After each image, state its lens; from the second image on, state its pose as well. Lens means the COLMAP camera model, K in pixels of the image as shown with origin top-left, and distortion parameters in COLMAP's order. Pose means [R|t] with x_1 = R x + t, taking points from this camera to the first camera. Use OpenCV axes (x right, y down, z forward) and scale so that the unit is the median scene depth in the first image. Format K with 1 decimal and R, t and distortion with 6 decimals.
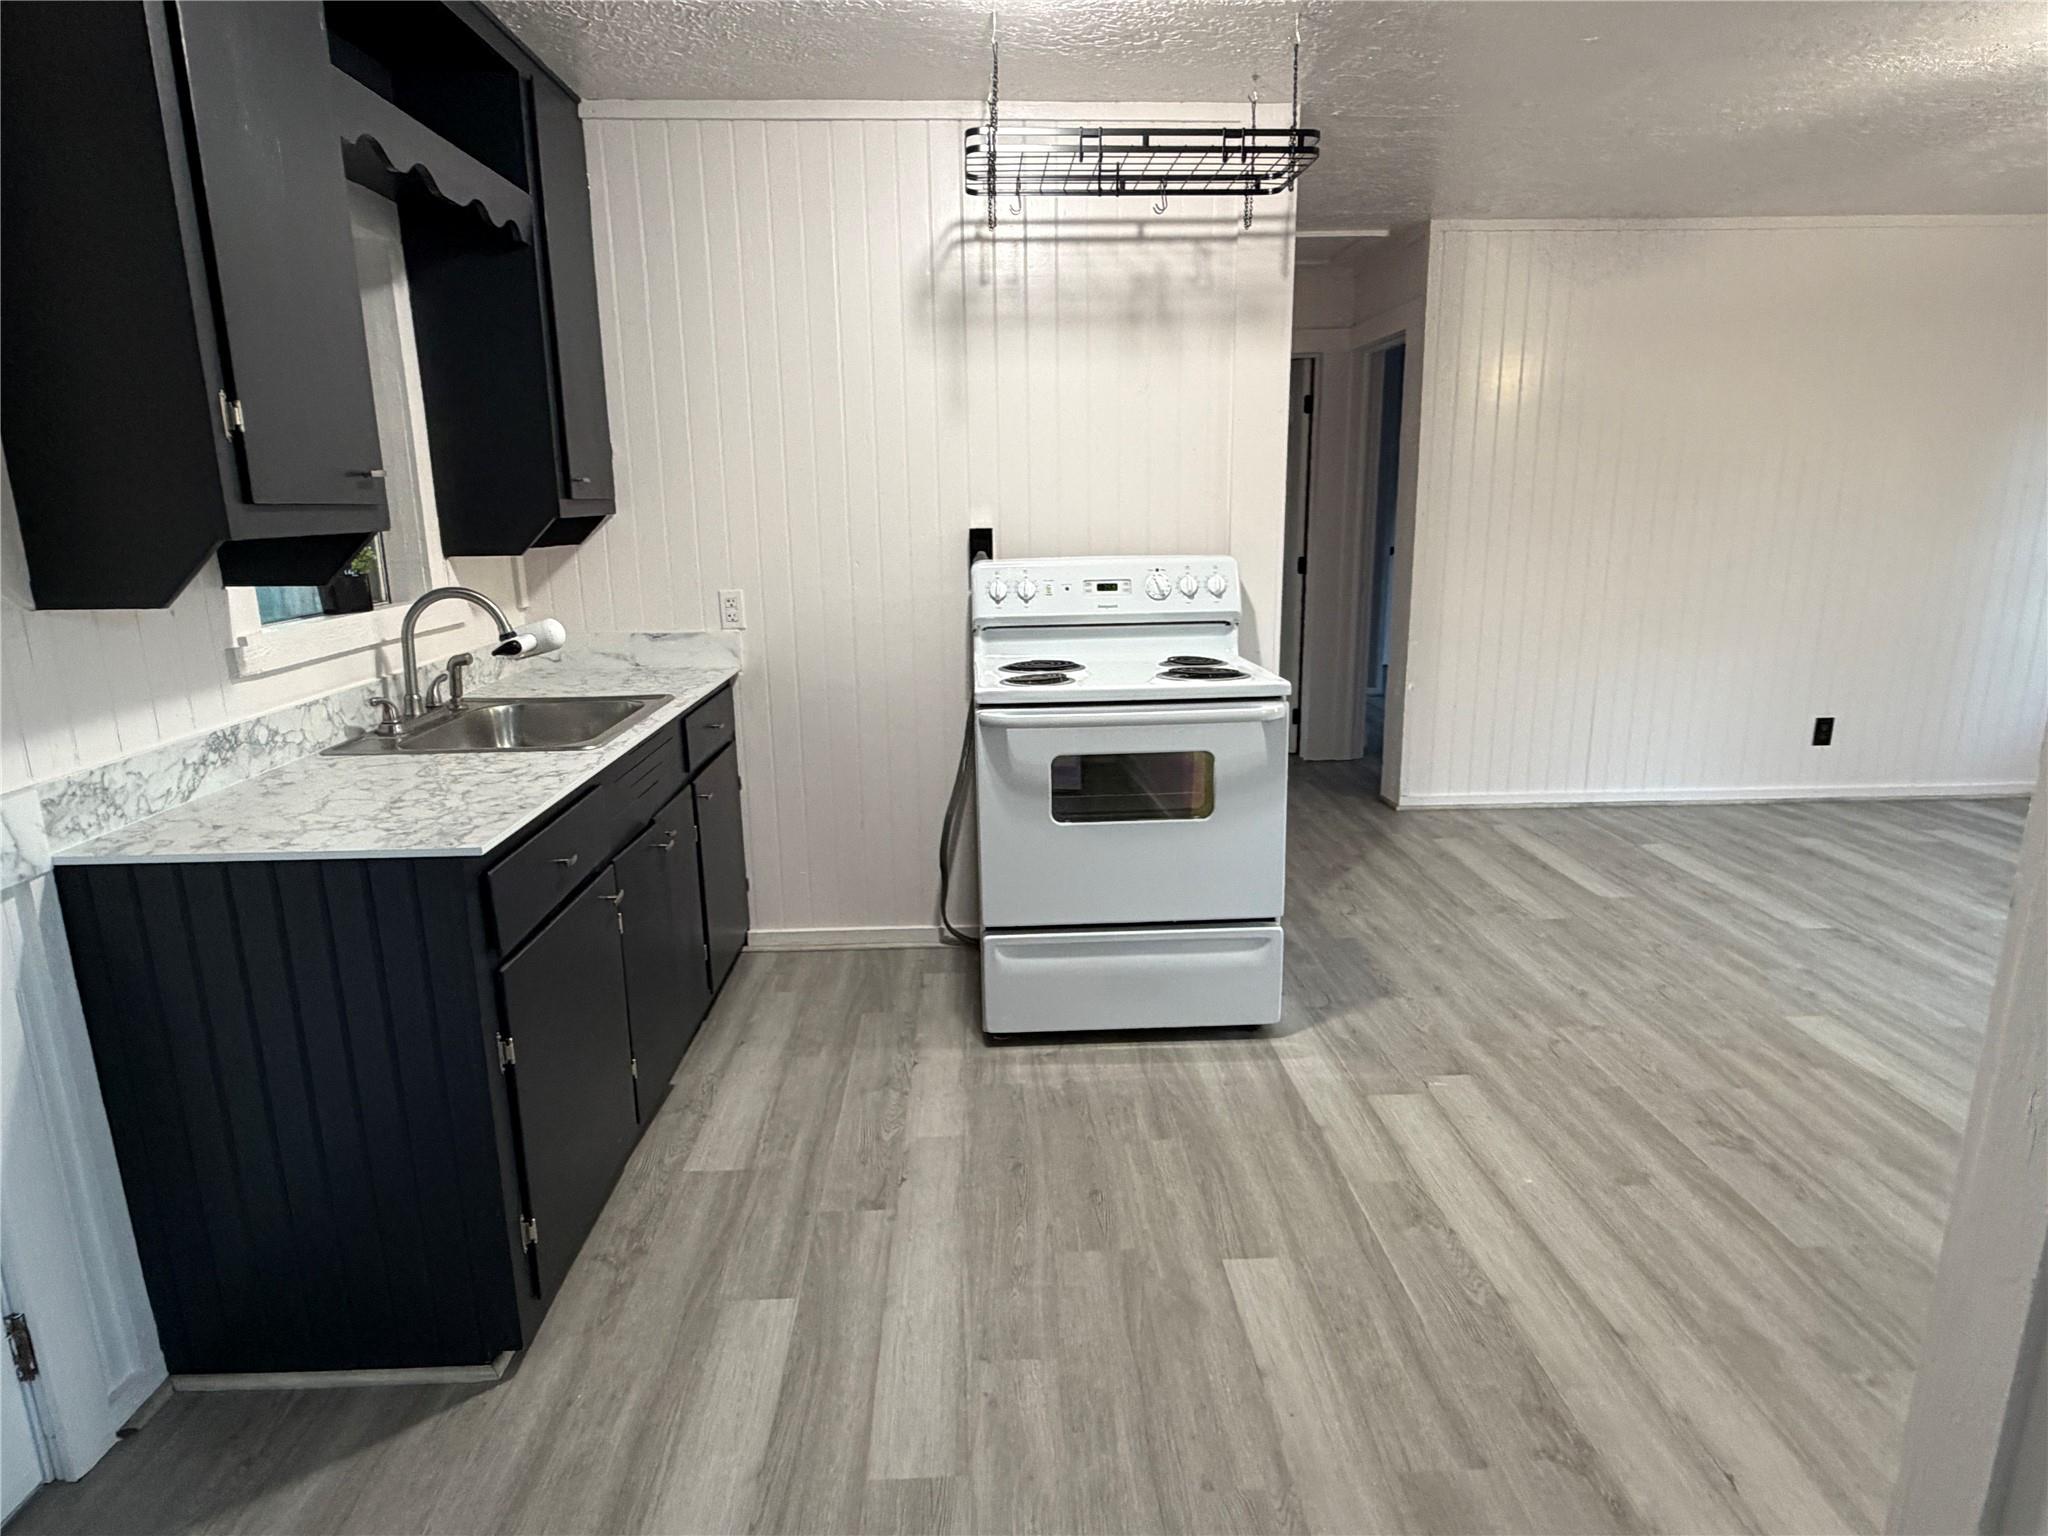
lens RADIAL K [[1165.8, 0, 1017.3], [0, 1165.8, 776.1], [0, 0, 1]] dist [0.001542, 0.000810]
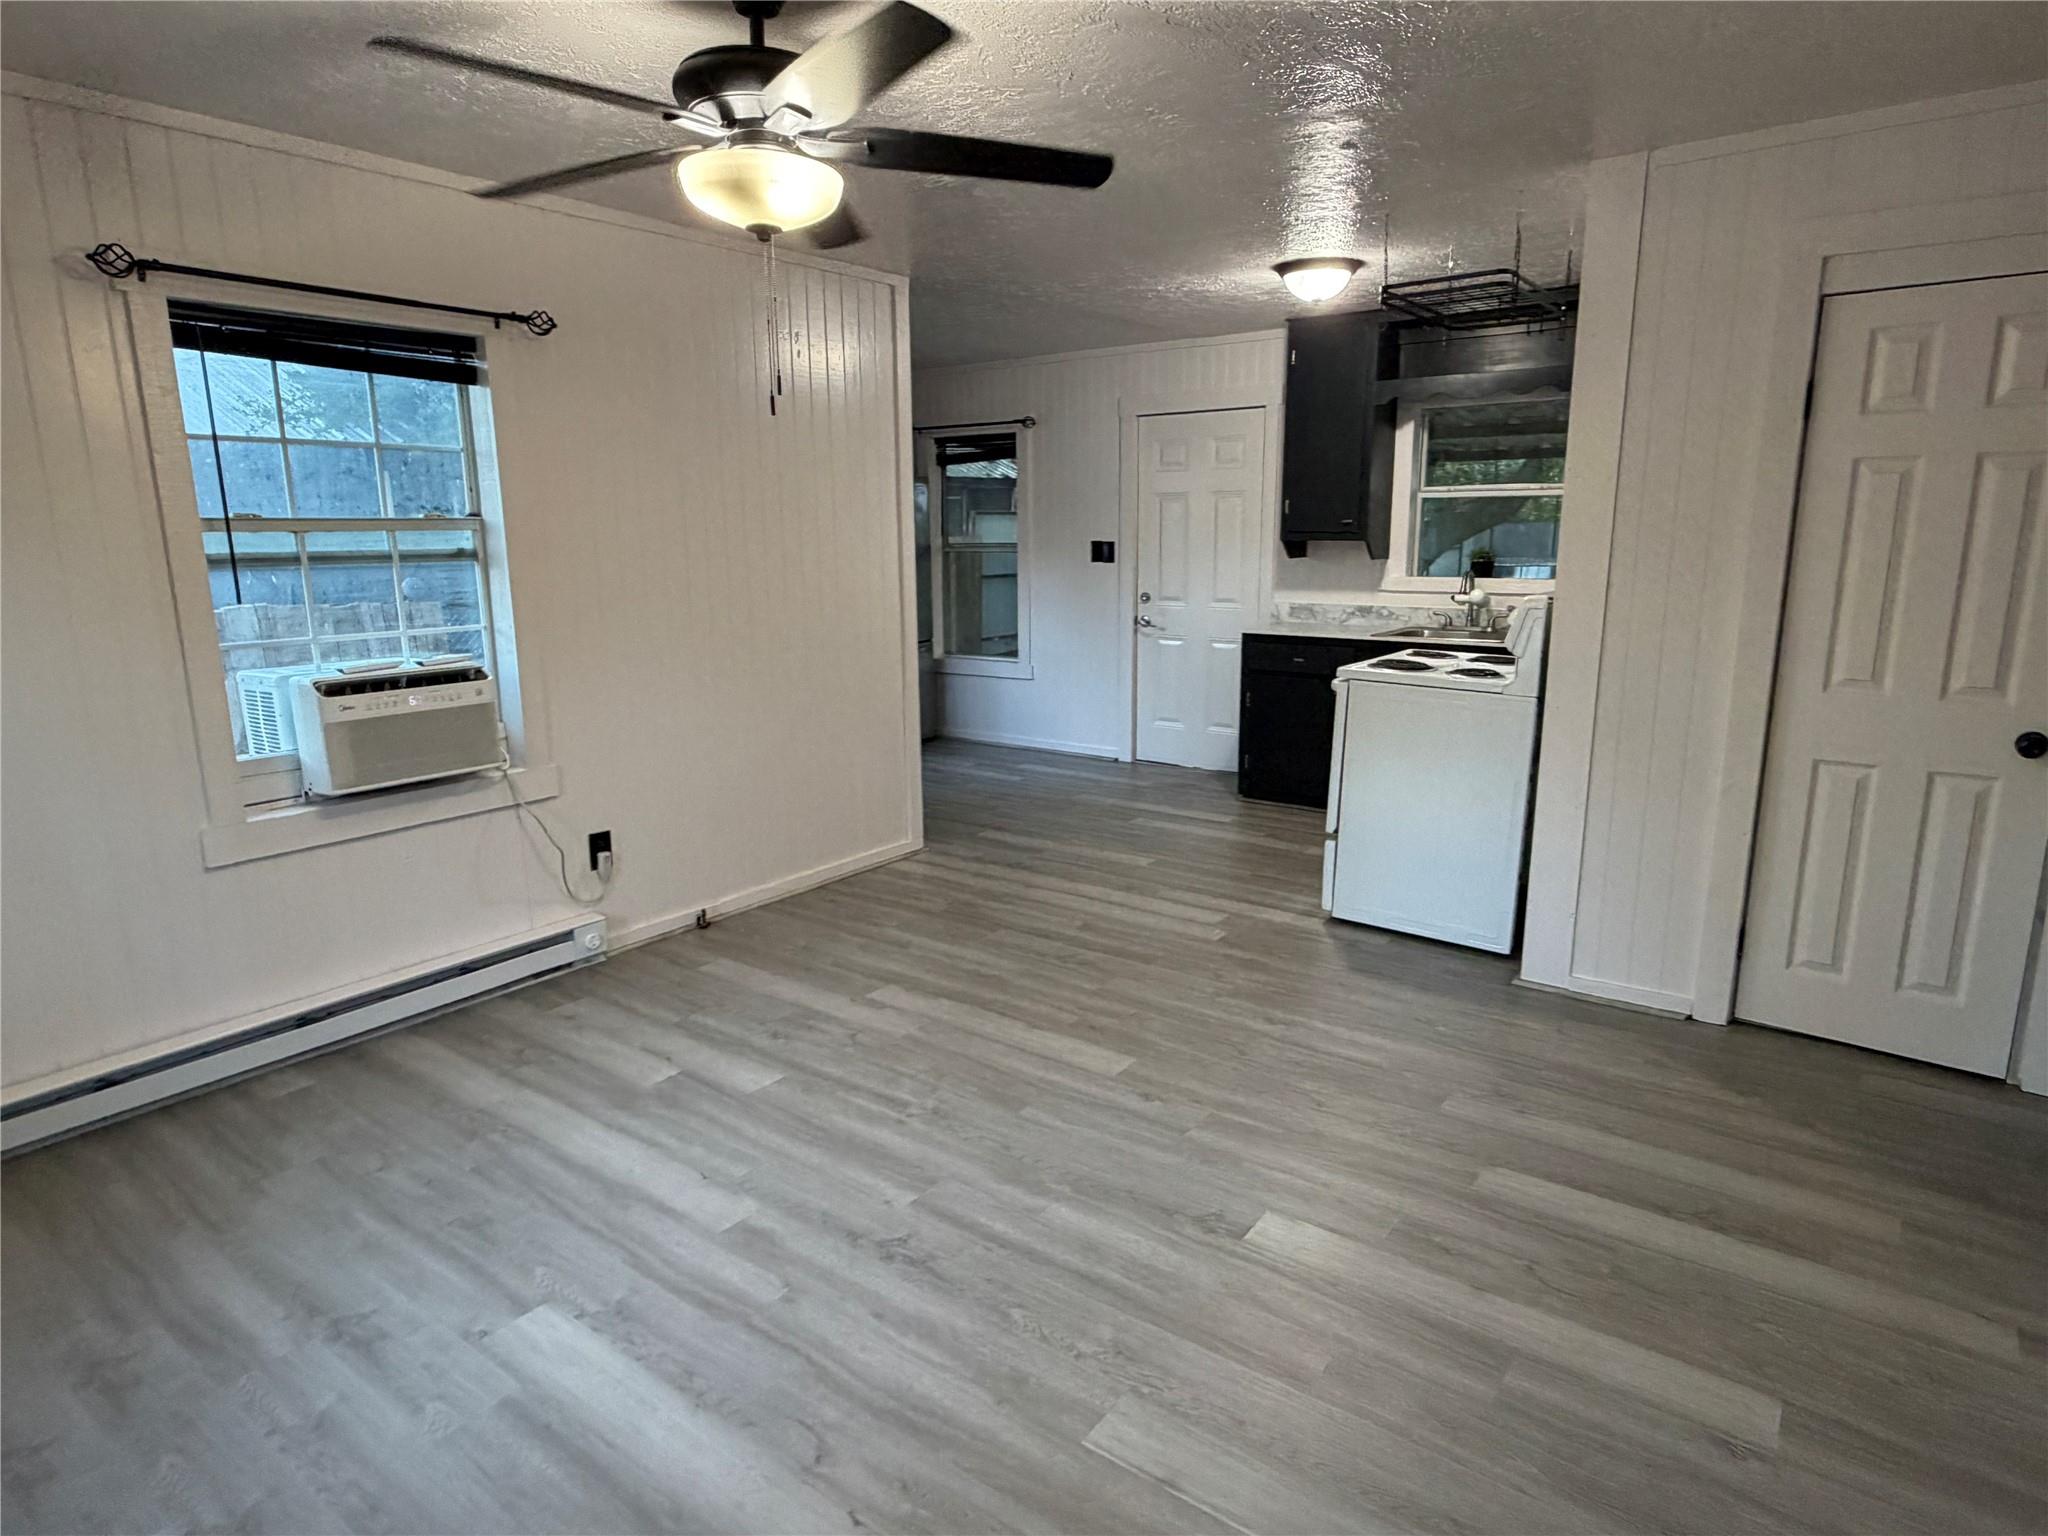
lens RADIAL K [[1168.0, 0, 1024.0], [0, 1168.0, 768.0], [0, 0, 1]] dist [0.002997, 0.000549]
pose [[-0.624109, 0.176498, -0.761142, 2.008928], [-0.170782, 0.919782, 0.353320, -0.514511], [0.762445, 0.350499, -0.543901, 1.924173]]
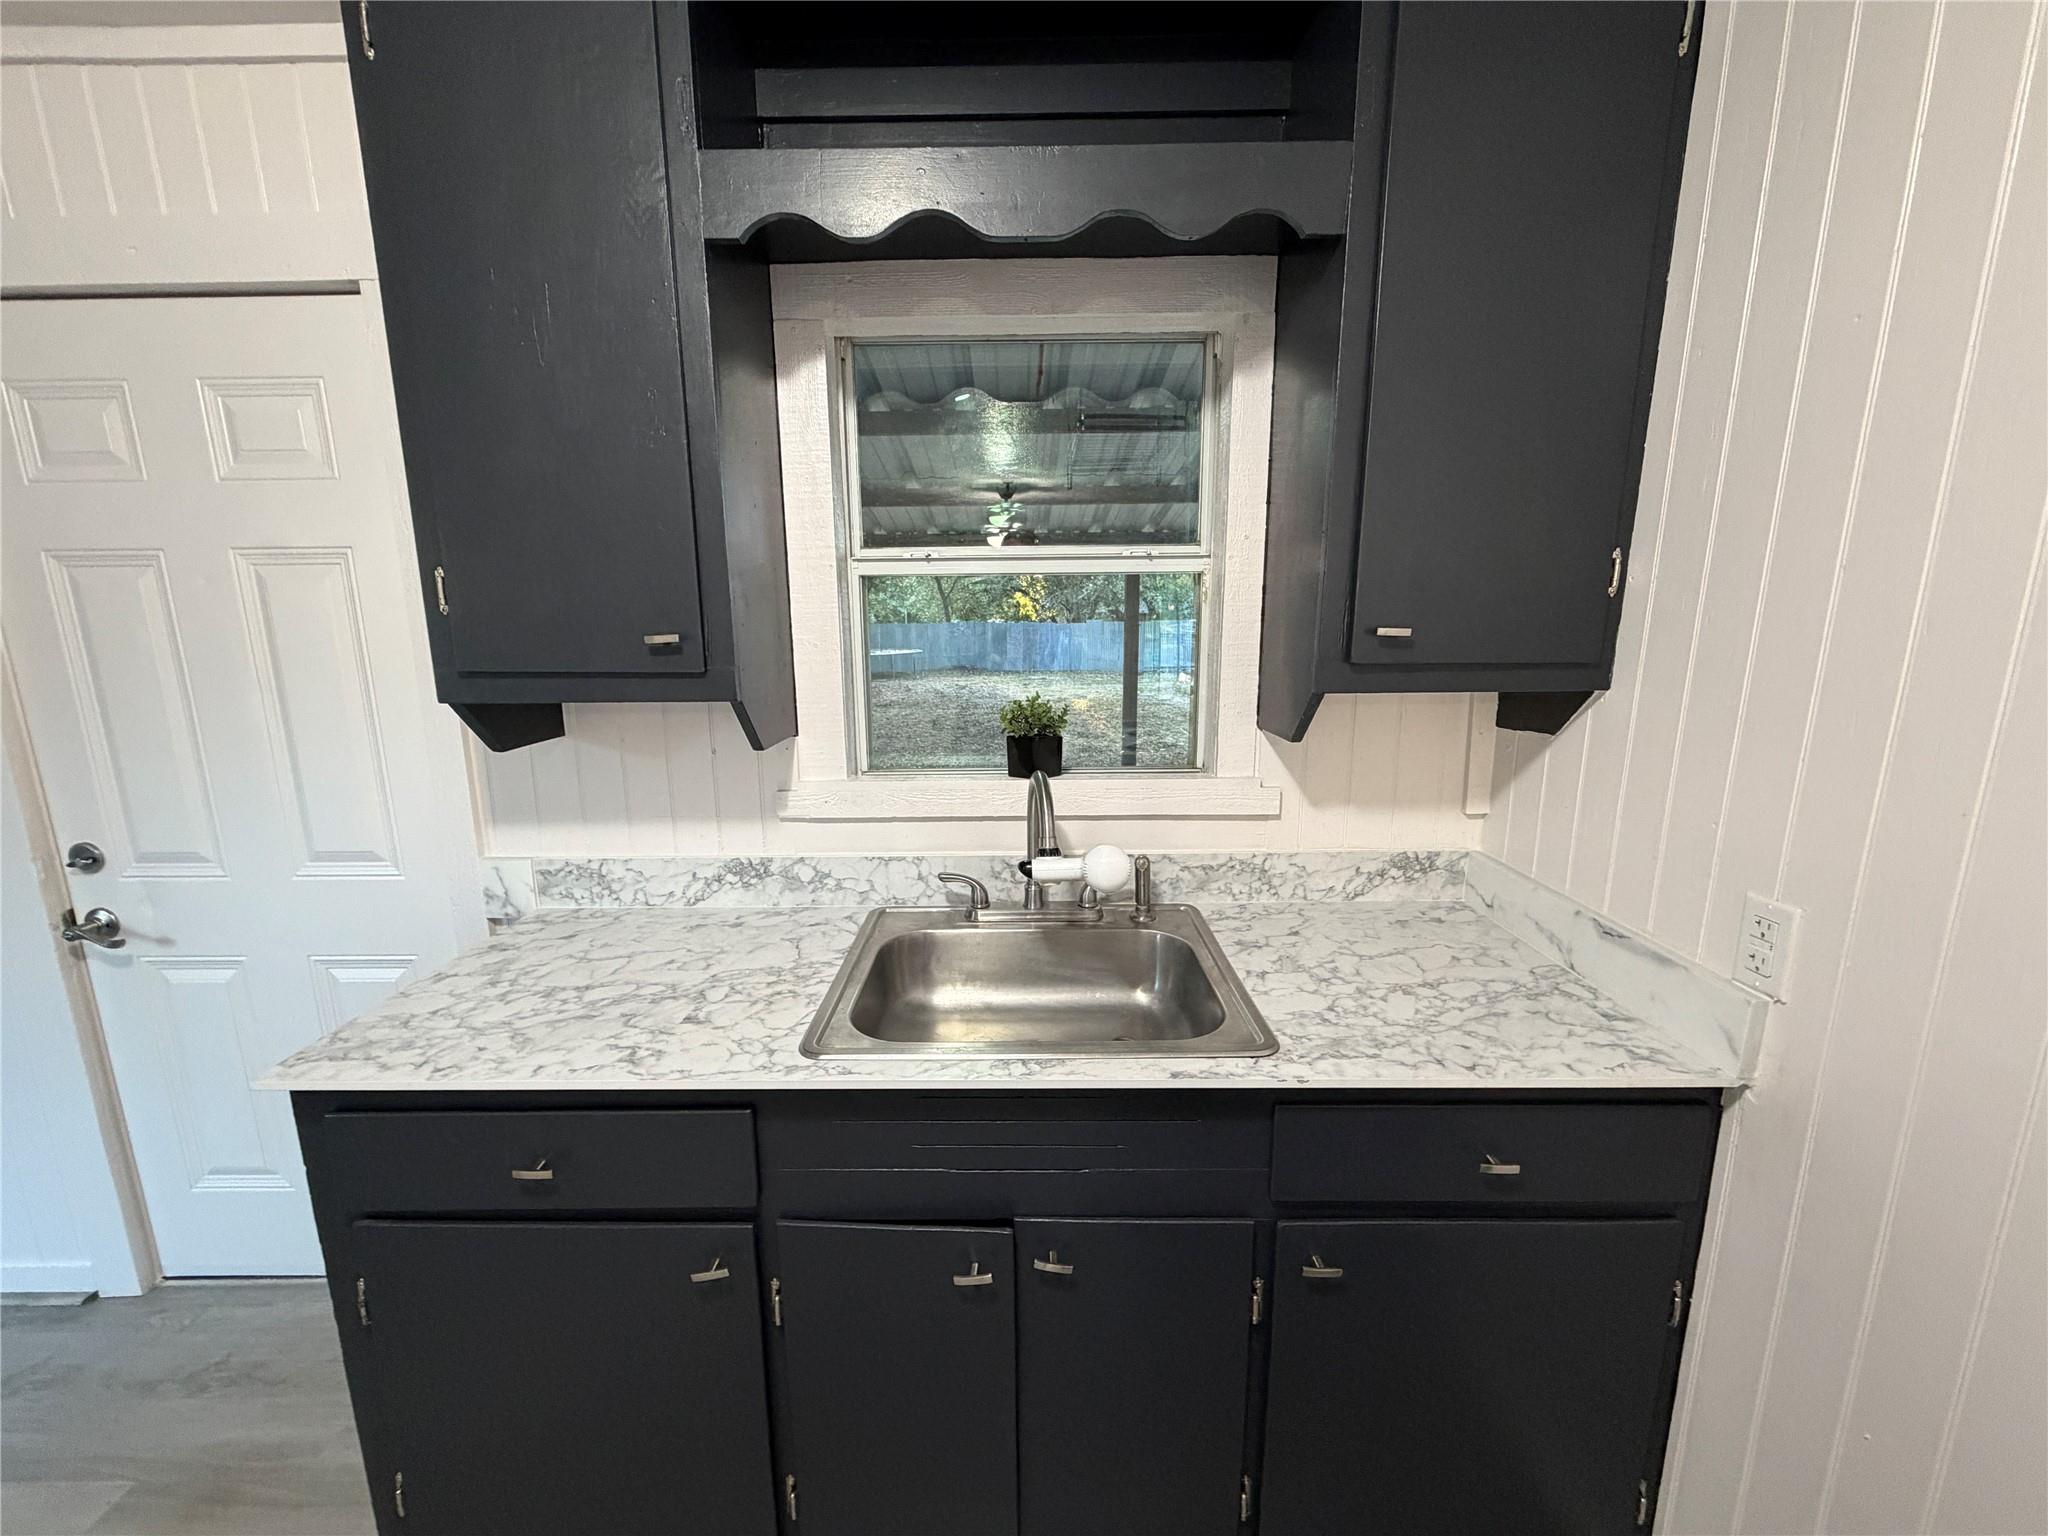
lens RADIAL K [[801.9, 0, 1024.0], [0, 801.9, 768.0], [0, 0, 1]] dist [-0.001336, -0.000174]
pose [[-0.034053, 0.190580, -0.981081, 0.038663], [-0.228396, 0.954189, 0.193284, -0.301799], [0.972973, 0.230657, 0.011035, 1.125184]]
